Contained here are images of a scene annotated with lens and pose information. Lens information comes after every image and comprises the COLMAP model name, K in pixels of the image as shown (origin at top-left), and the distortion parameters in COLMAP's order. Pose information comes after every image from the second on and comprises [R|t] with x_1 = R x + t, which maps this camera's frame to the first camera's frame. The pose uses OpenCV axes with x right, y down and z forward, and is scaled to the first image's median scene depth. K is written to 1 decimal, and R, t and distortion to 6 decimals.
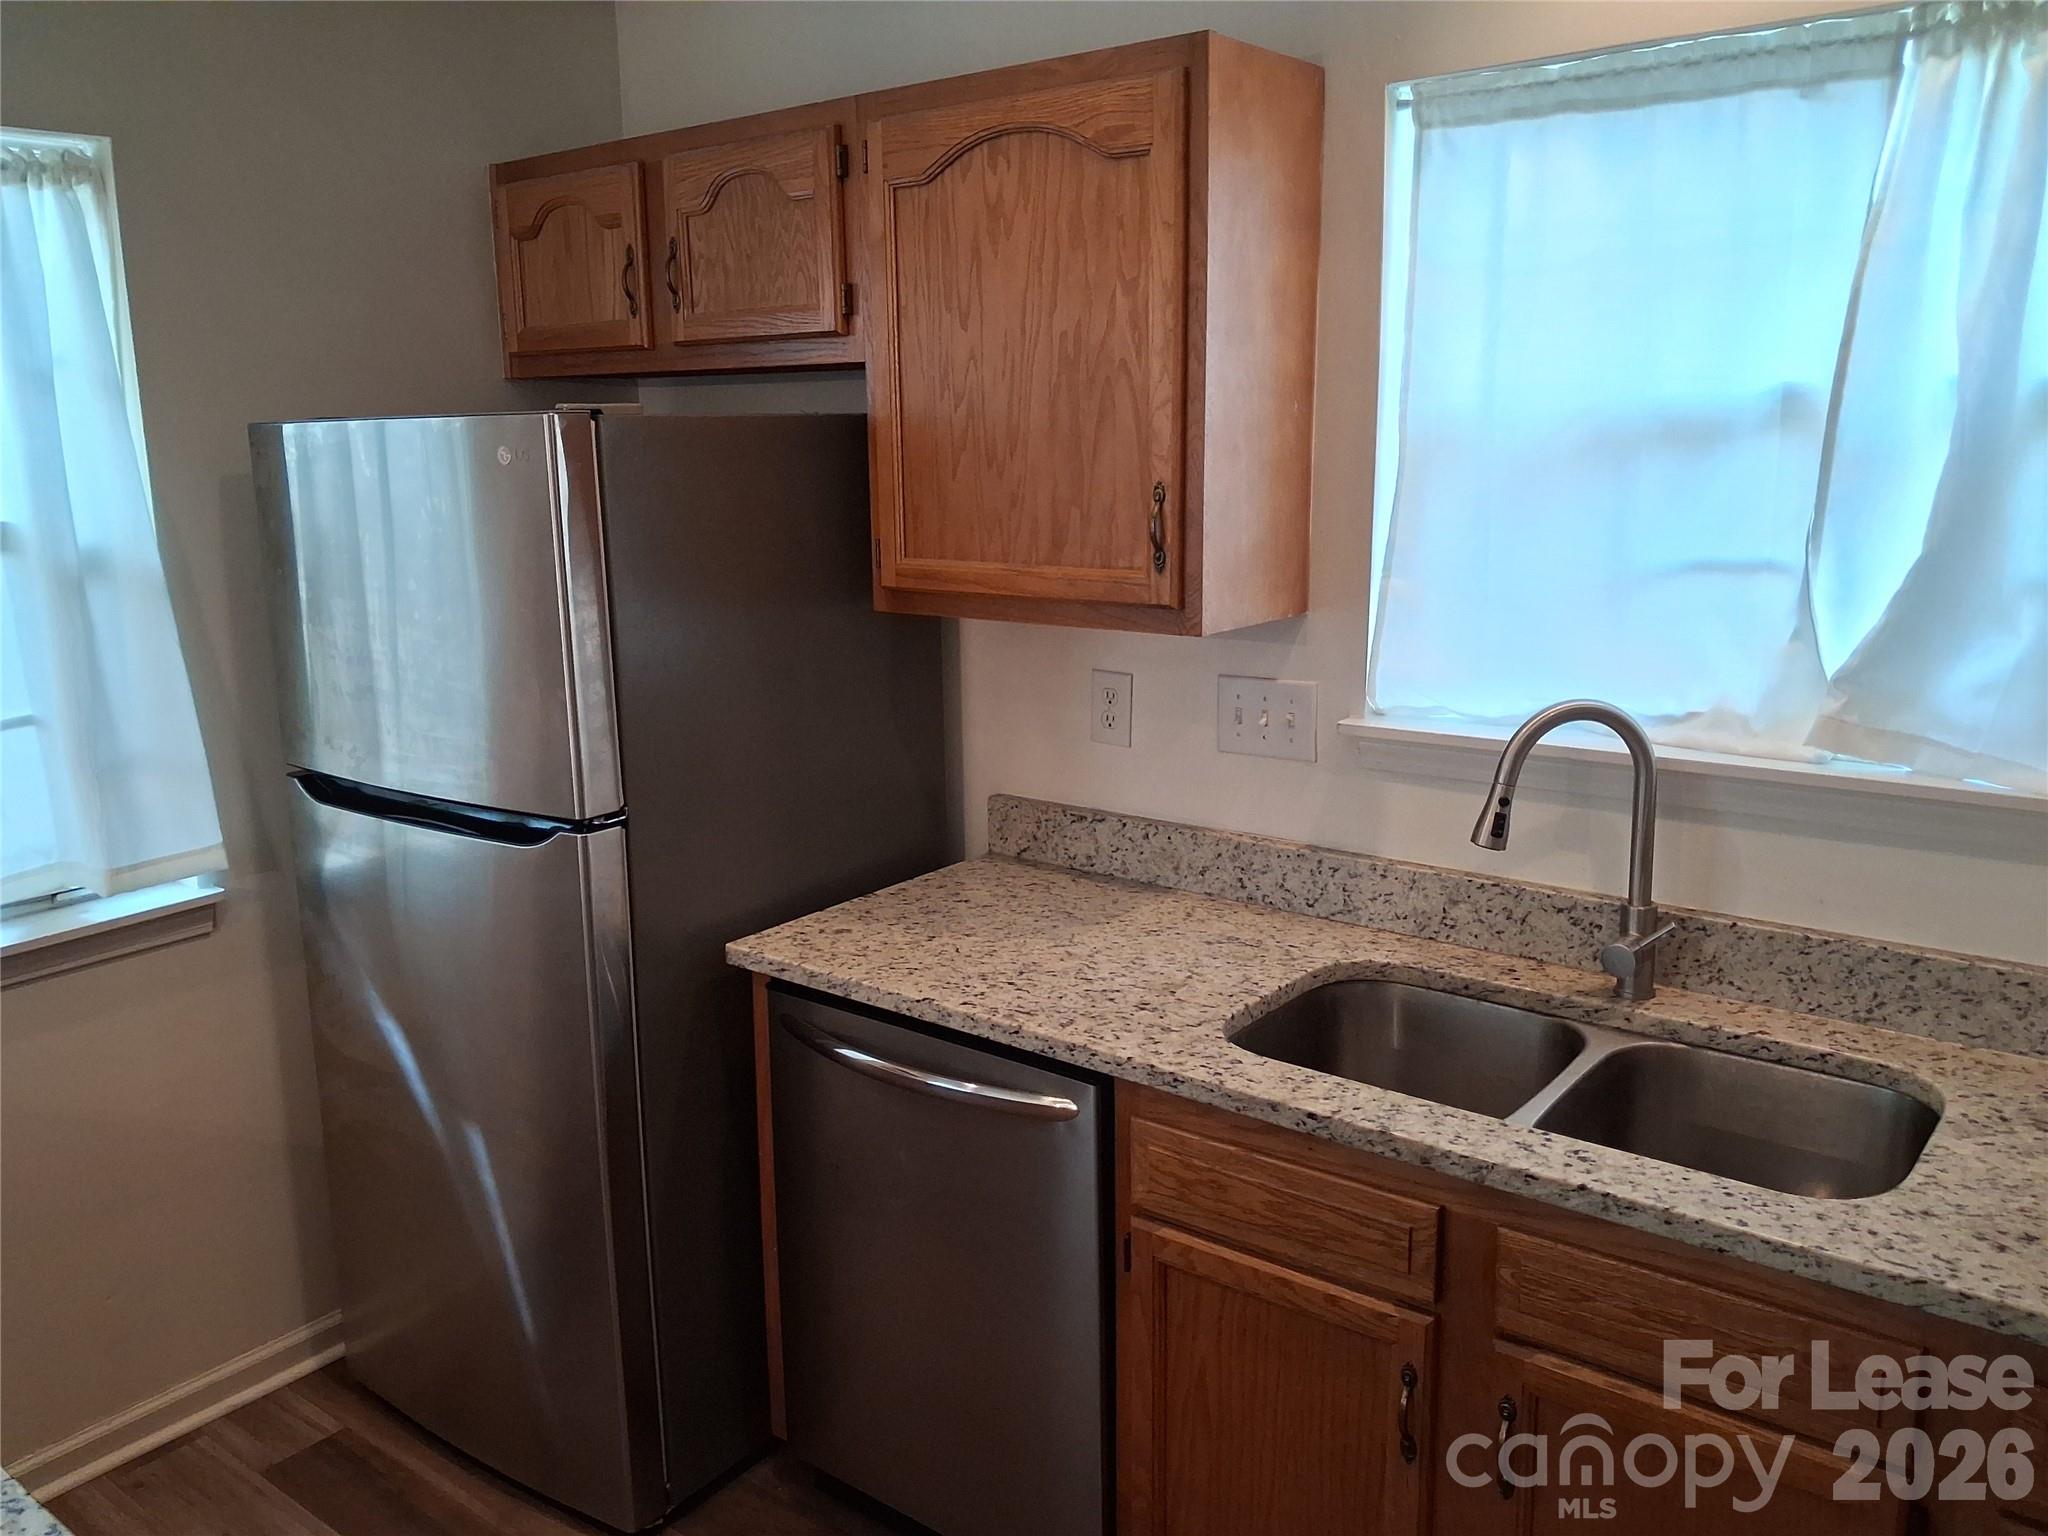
lens RADIAL K [[1610.0, 0, 1025.7], [0, 1610.0, 740.0], [0, 0, 1]] dist [0.107893, -0.172685]
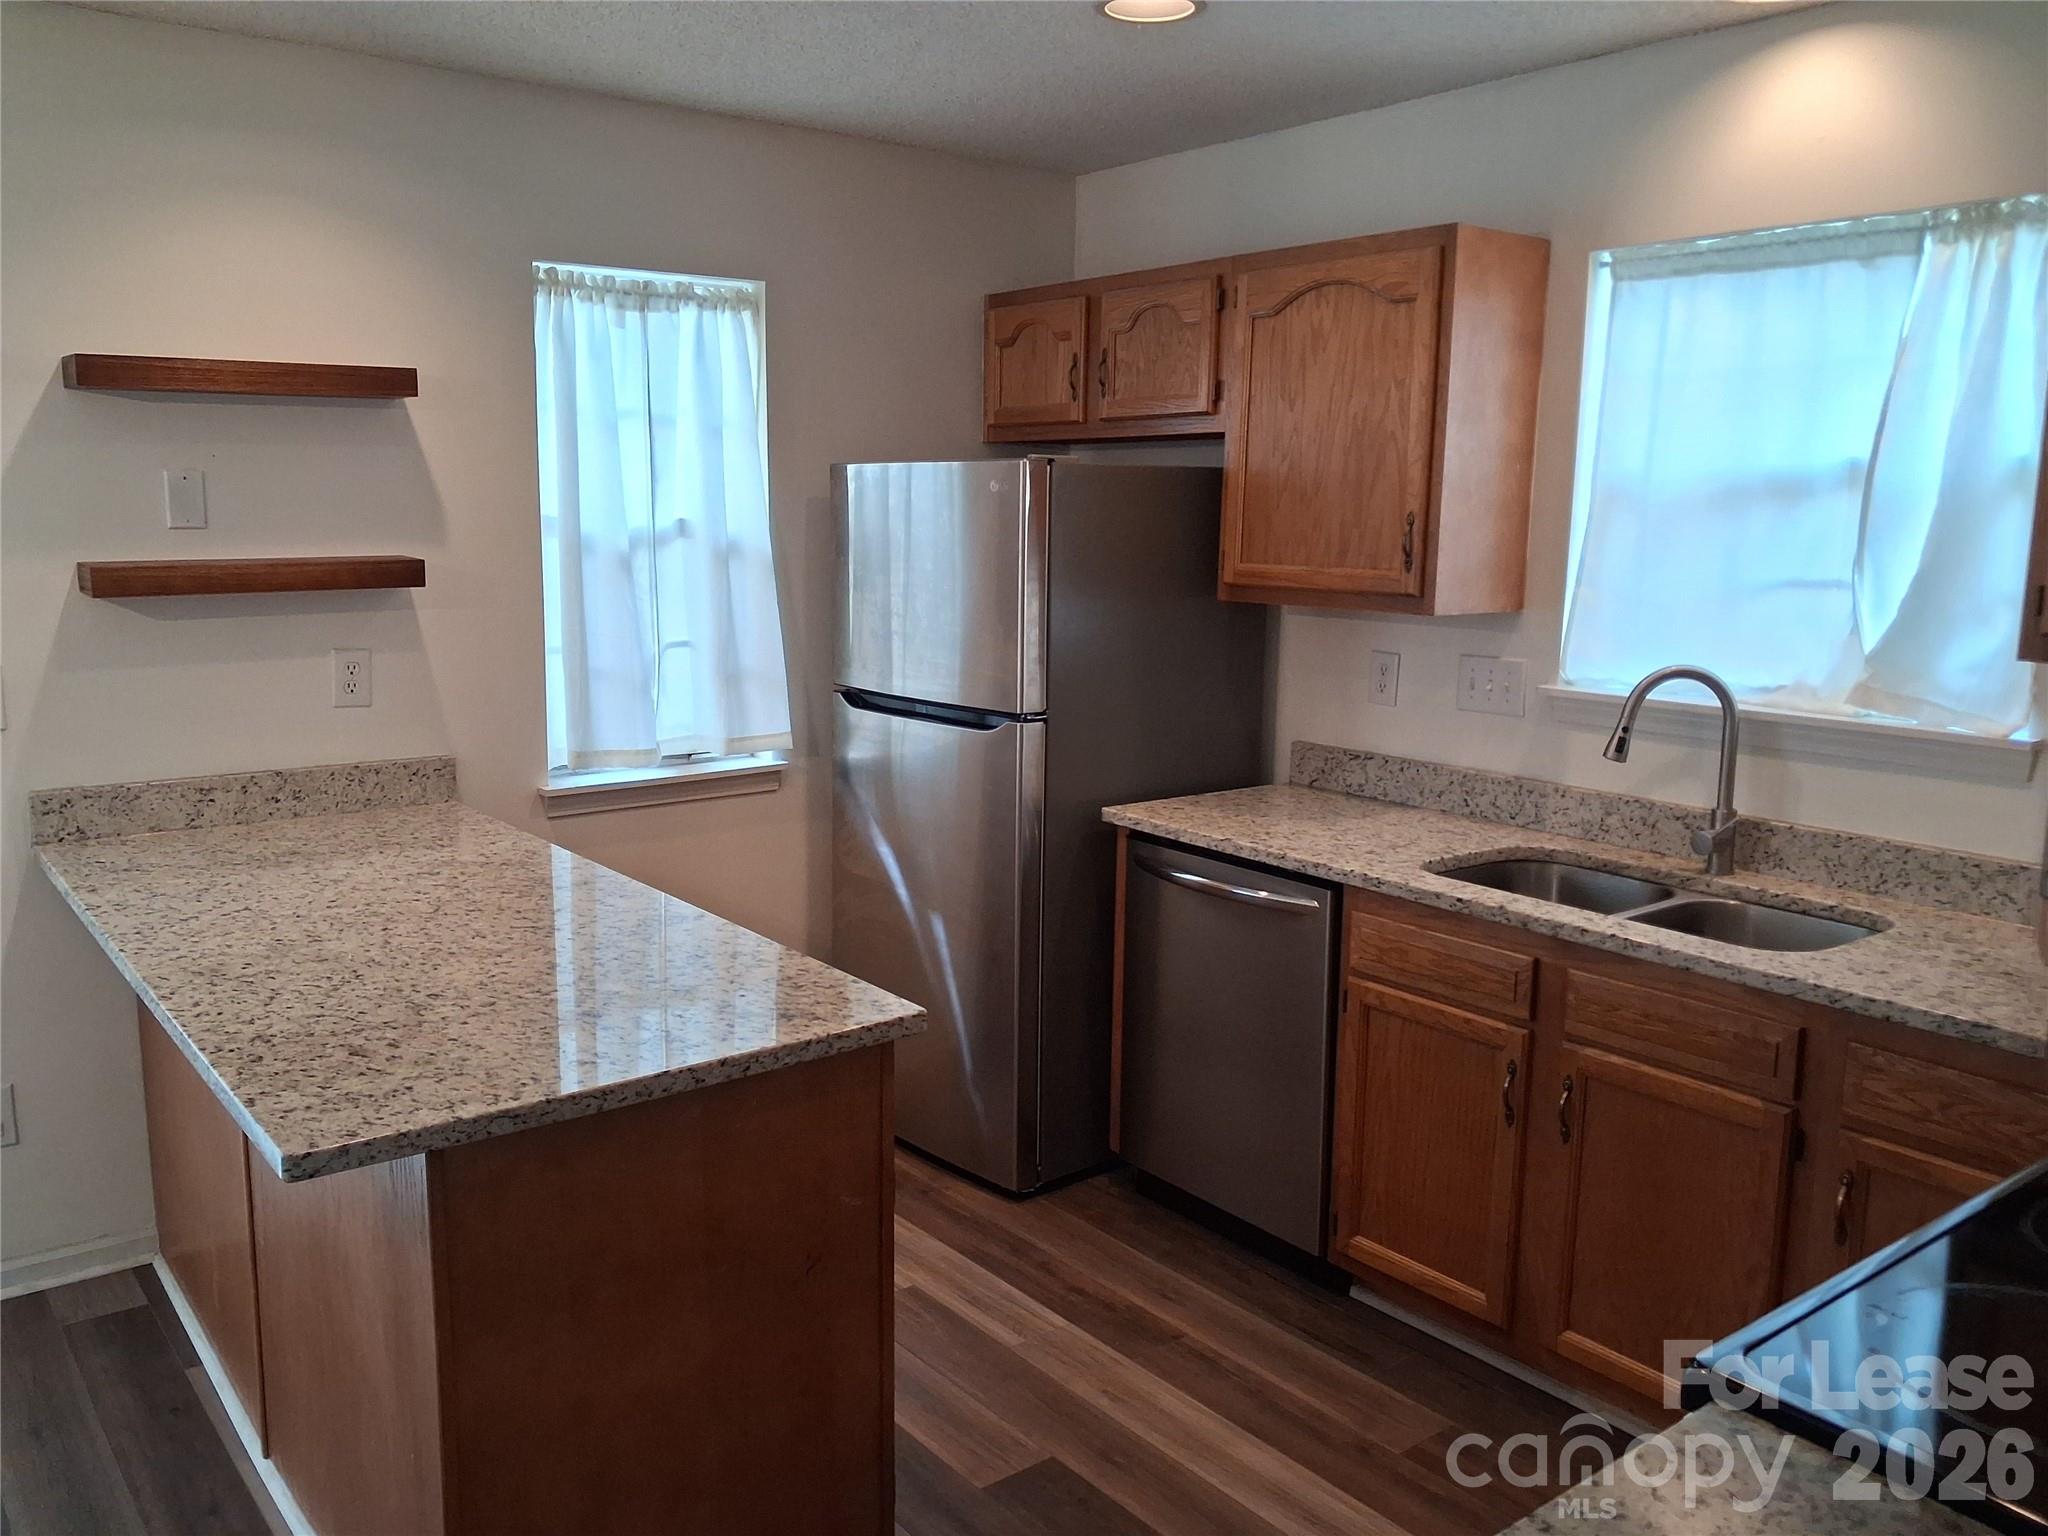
lens RADIAL K [[1610.0, 0, 1025.7], [0, 1610.0, 740.0], [0, 0, 1]] dist [0.107893, -0.172685]
pose [[0.971012, 0.067775, -0.229221, 0.092695], [-0.078514, 0.996187, -0.038048, 0.133396], [0.225768, 0.054942, 0.972630, -0.523654]]
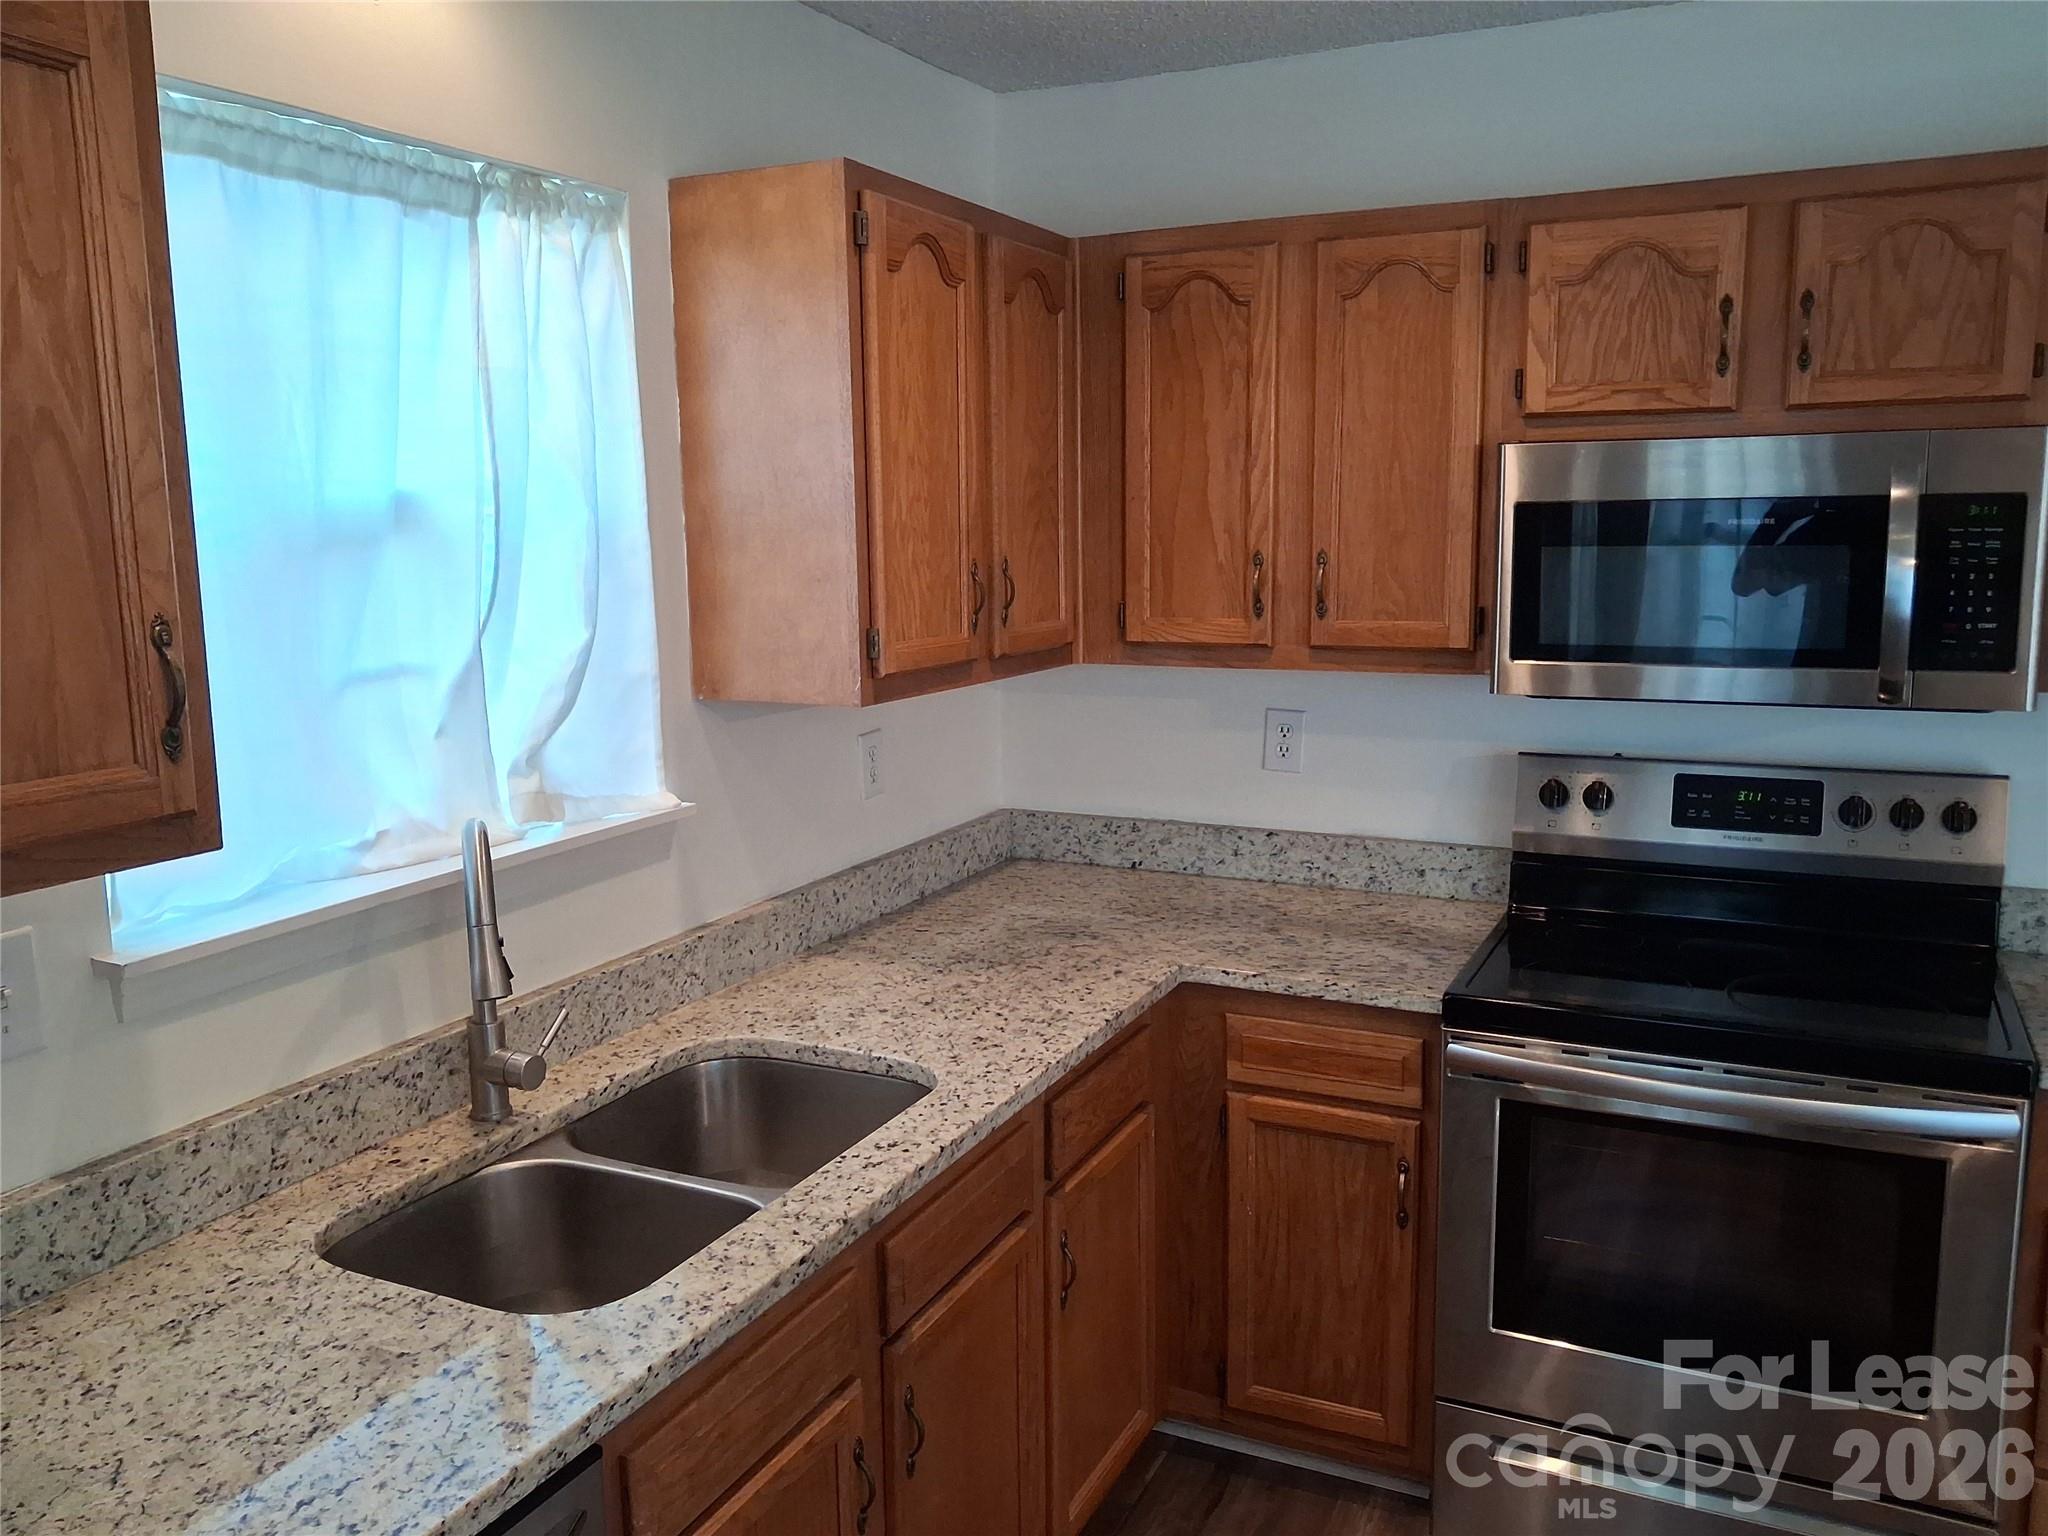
lens RADIAL K [[1603.6, 0, 993.6], [0, 1603.6, 761.5], [0, 0, 1]] dist [0.070670, -0.082194]
pose [[-0.201365, -0.132444, 0.970521, -0.555738], [0.205778, 0.962985, 0.174111, -0.142566], [-0.957657, 0.234772, -0.166658, 0.779590]]
